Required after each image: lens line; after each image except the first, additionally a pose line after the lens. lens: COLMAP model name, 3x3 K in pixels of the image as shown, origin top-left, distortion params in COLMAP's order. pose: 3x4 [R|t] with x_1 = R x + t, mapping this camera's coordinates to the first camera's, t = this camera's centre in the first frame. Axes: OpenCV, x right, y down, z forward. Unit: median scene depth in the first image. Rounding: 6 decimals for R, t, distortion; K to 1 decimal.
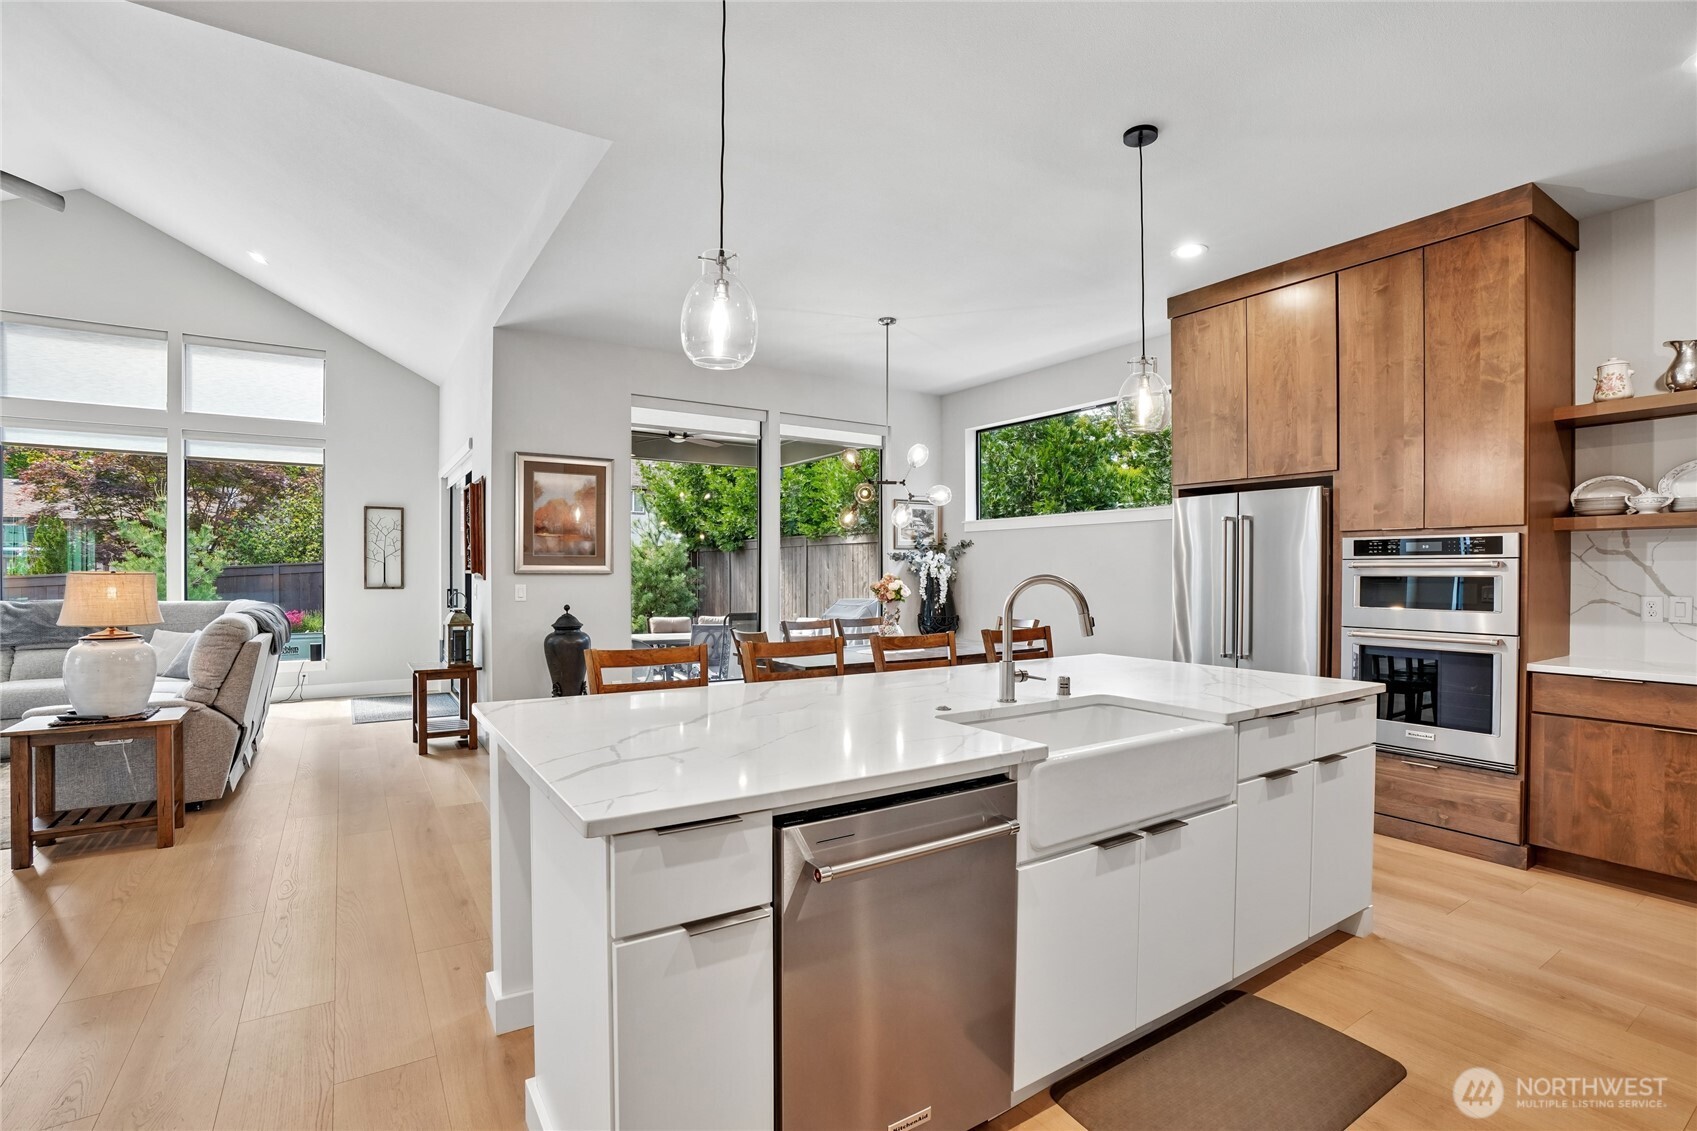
lens RADIAL K [[788.6, 0, 848.6], [0, 788.6, 574.6], [0, 0, 1]] dist [-0.053086, 0.016991]
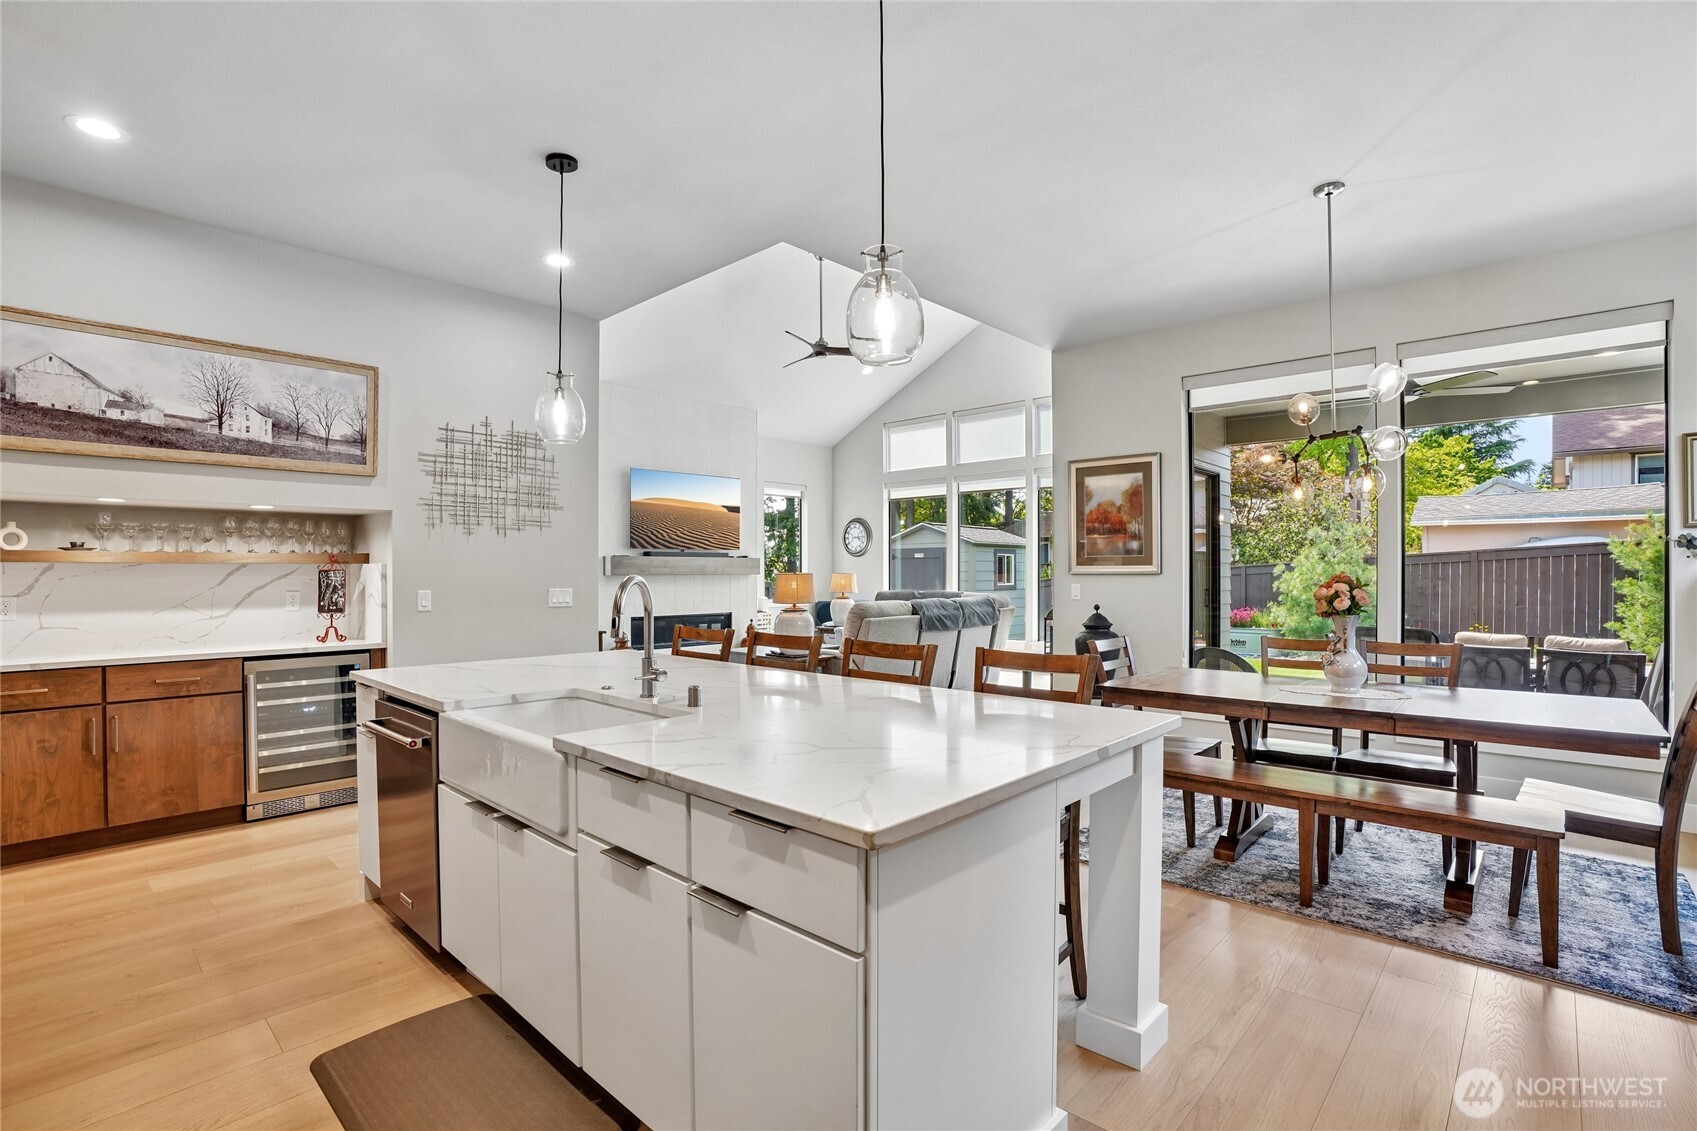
lens RADIAL K [[788.6, 0, 852.5], [0, 788.6, 578.1], [0, 0, 1]] dist [-0.053086, 0.016991]
pose [[0.235973, 0.003610, -0.971753, 0.839840], [-0.000901, 0.999993, 0.003496, 0.002015], [0.971759, 0.000051, 0.235975, 0.672542]]
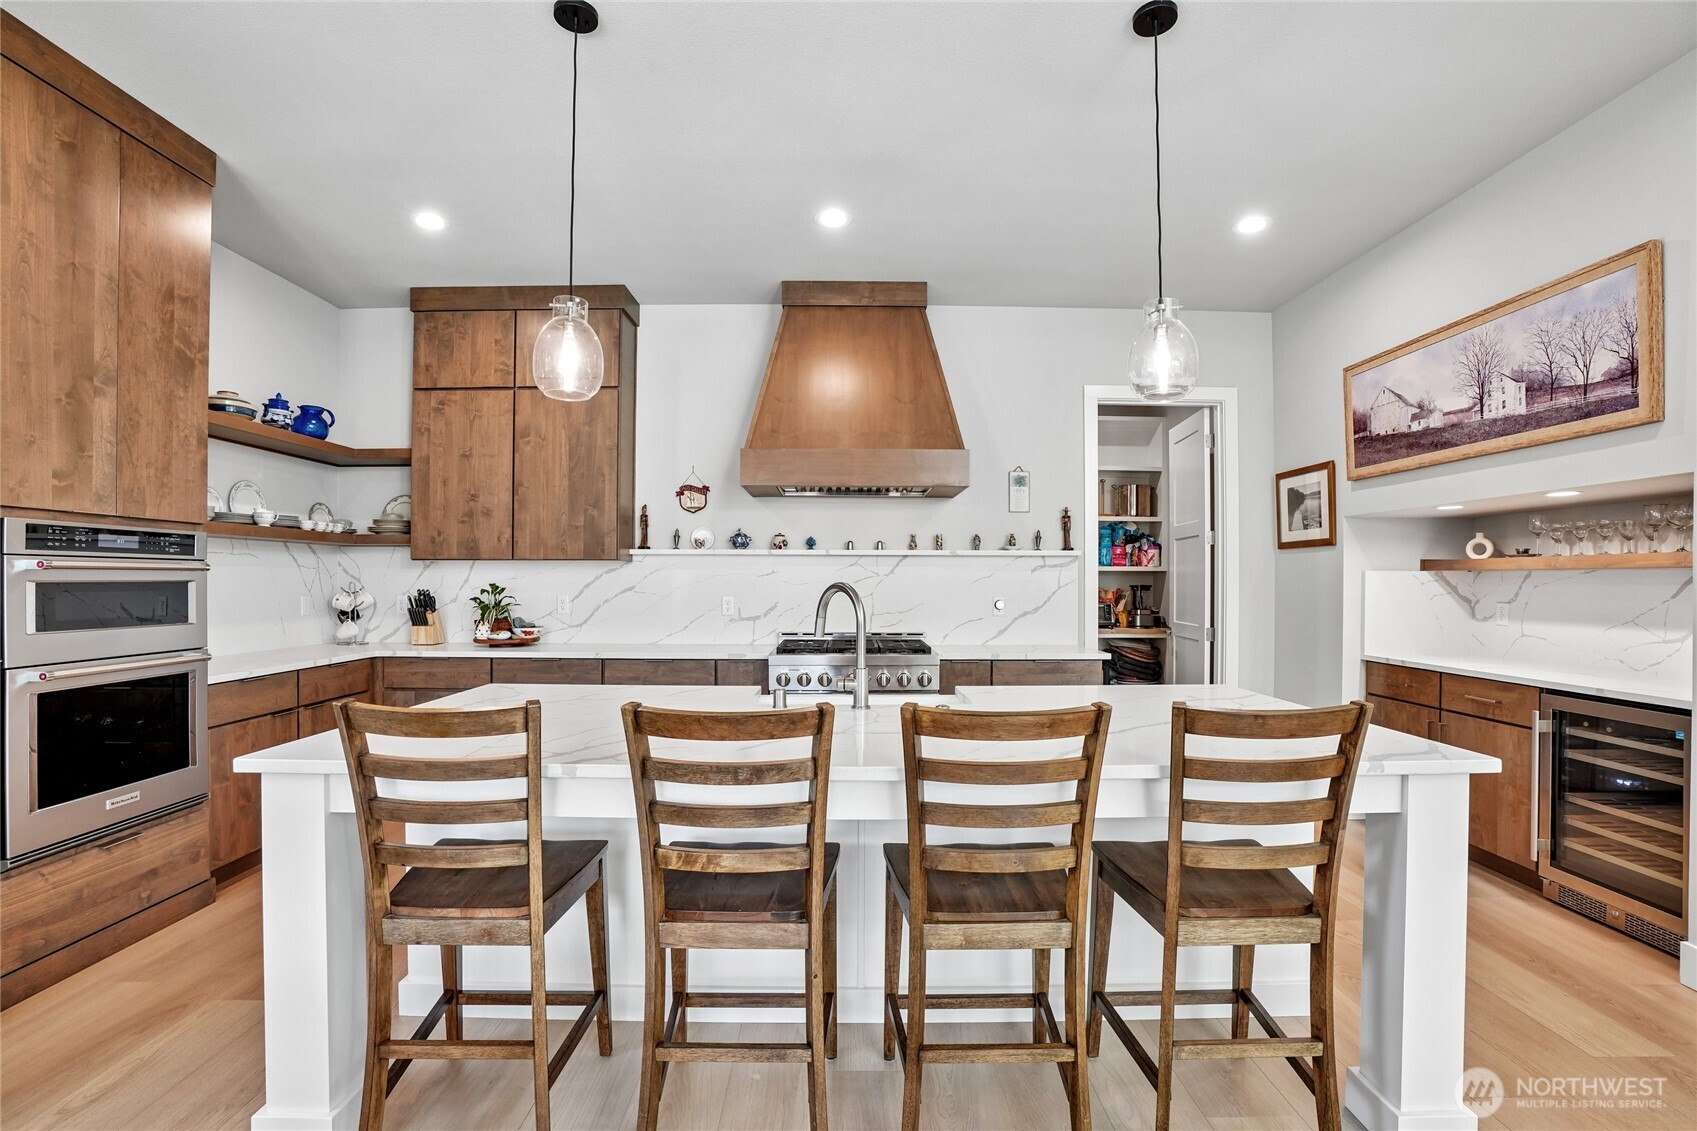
lens RADIAL K [[788.6, 0, 840.7], [0, 788.6, 575.7], [0, 0, 1]] dist [-0.053086, 0.016991]
pose [[-0.836378, -0.000925, 0.548153, -0.220279], [-0.001894, 0.999997, -0.001202, -0.003809], [-0.548151, -0.002044, -0.836377, 1.230415]]
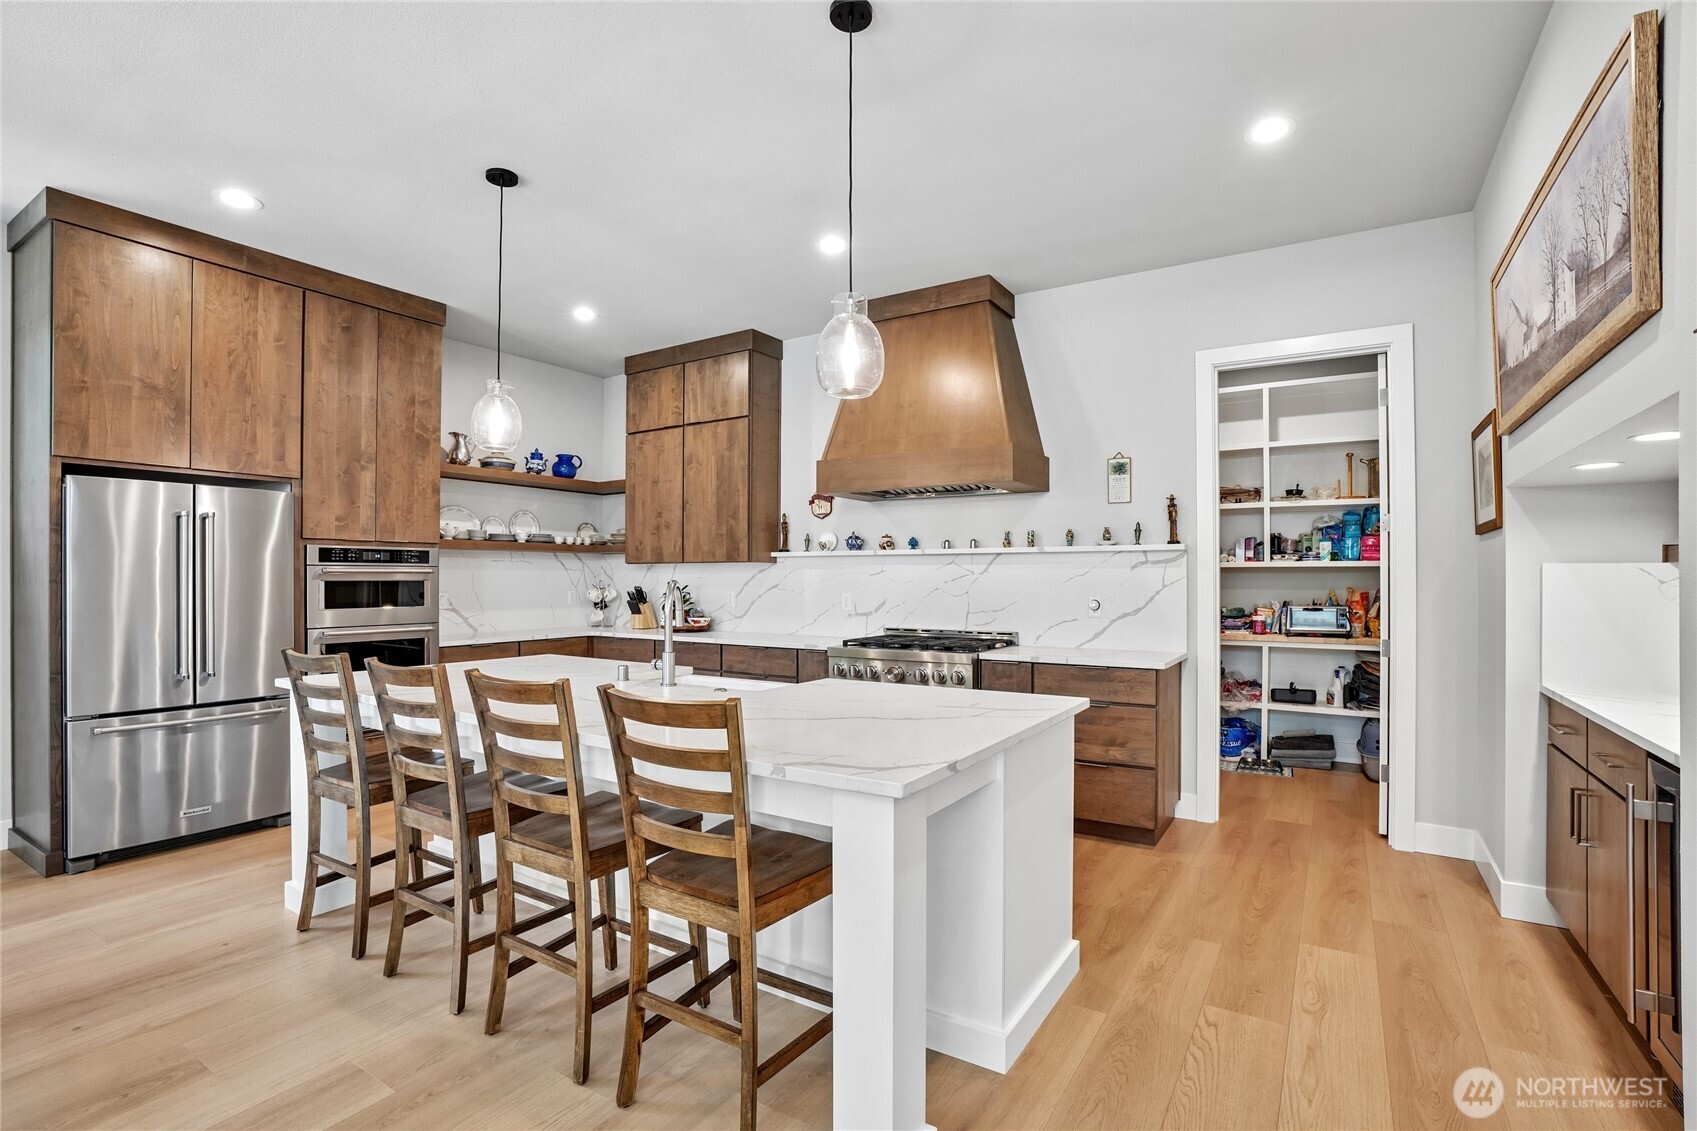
lens RADIAL K [[788.6, 0, 838.5], [0, 788.6, 570.3], [0, 0, 1]] dist [-0.053086, 0.016991]
pose [[-0.404916, 0.005897, 0.914335, -0.662191], [0.003029, 0.999982, -0.005108, -0.005751], [-0.914349, 0.000701, -0.404926, 0.831232]]
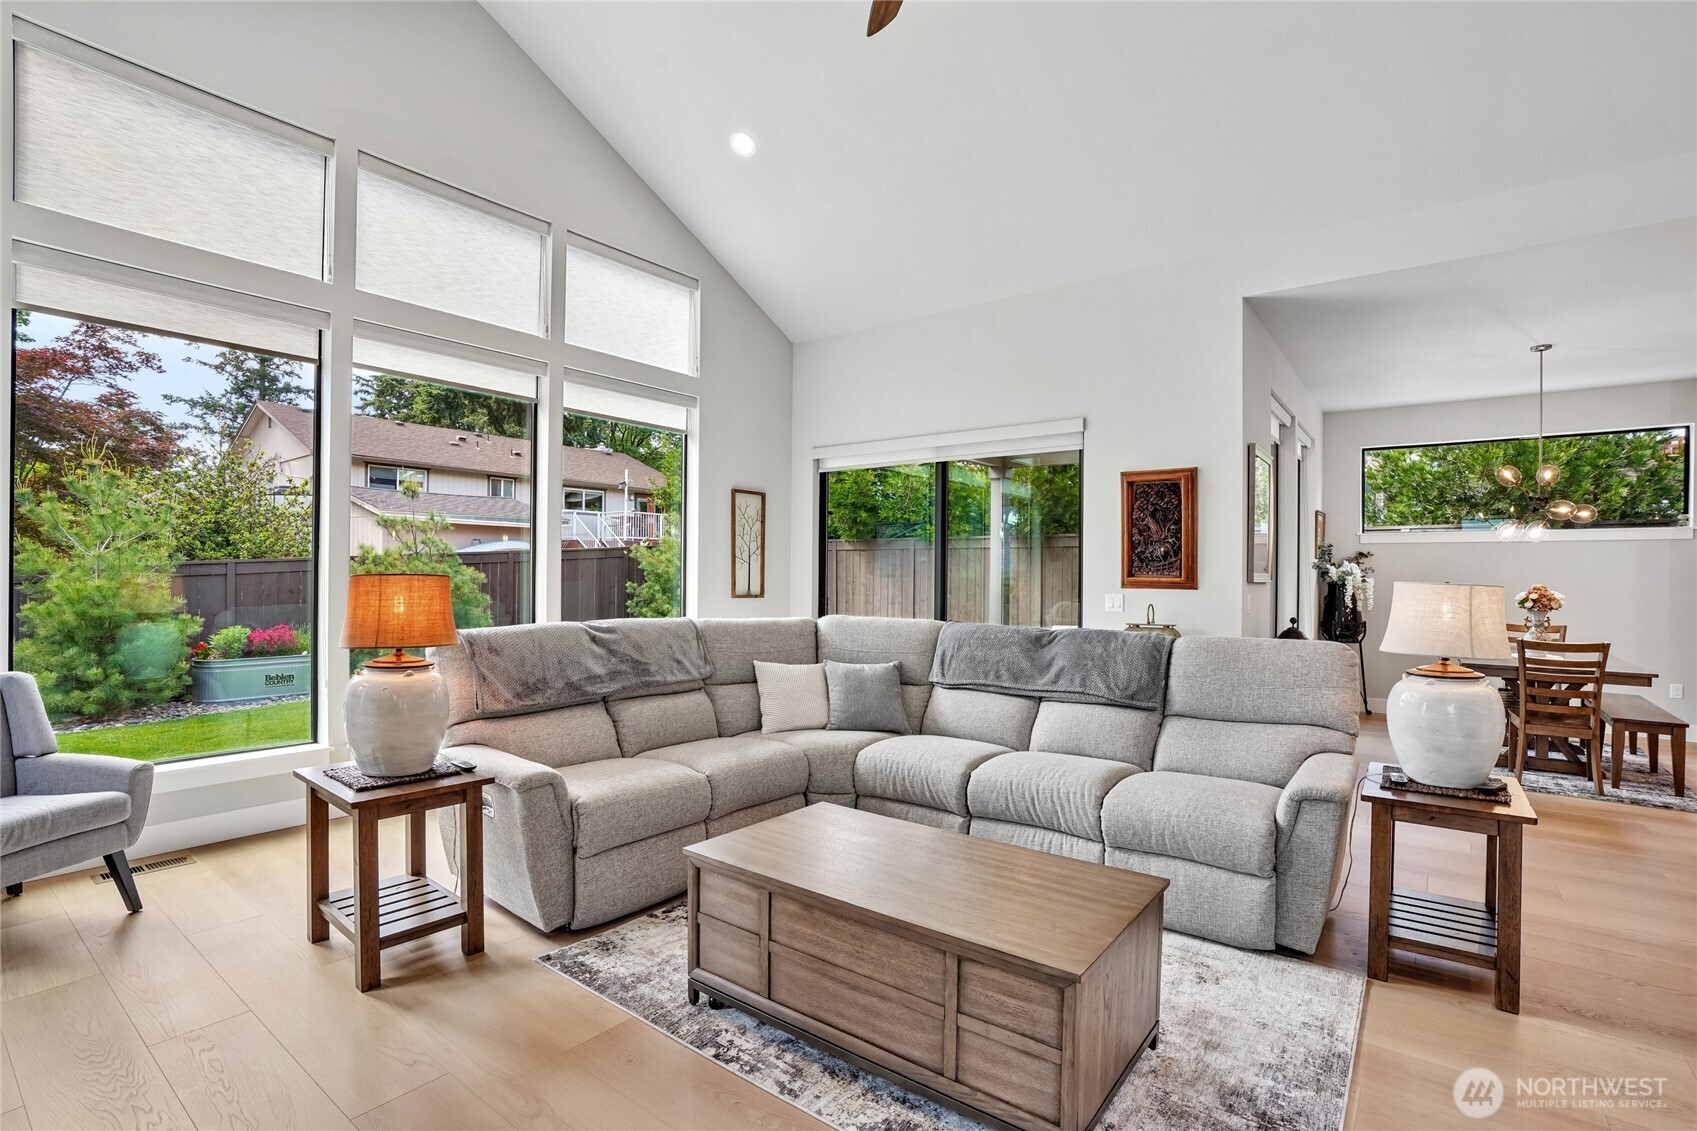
lens RADIAL K [[788.6, 0, 846.7], [0, 788.6, 580.3], [0, 0, 1]] dist [-0.053086, 0.016991]
pose [[0.946450, 0.006424, 0.322786, -1.279244], [-0.008276, 0.999956, 0.004367, -0.004722], [-0.322744, -0.006804, 0.946462, 0.377689]]
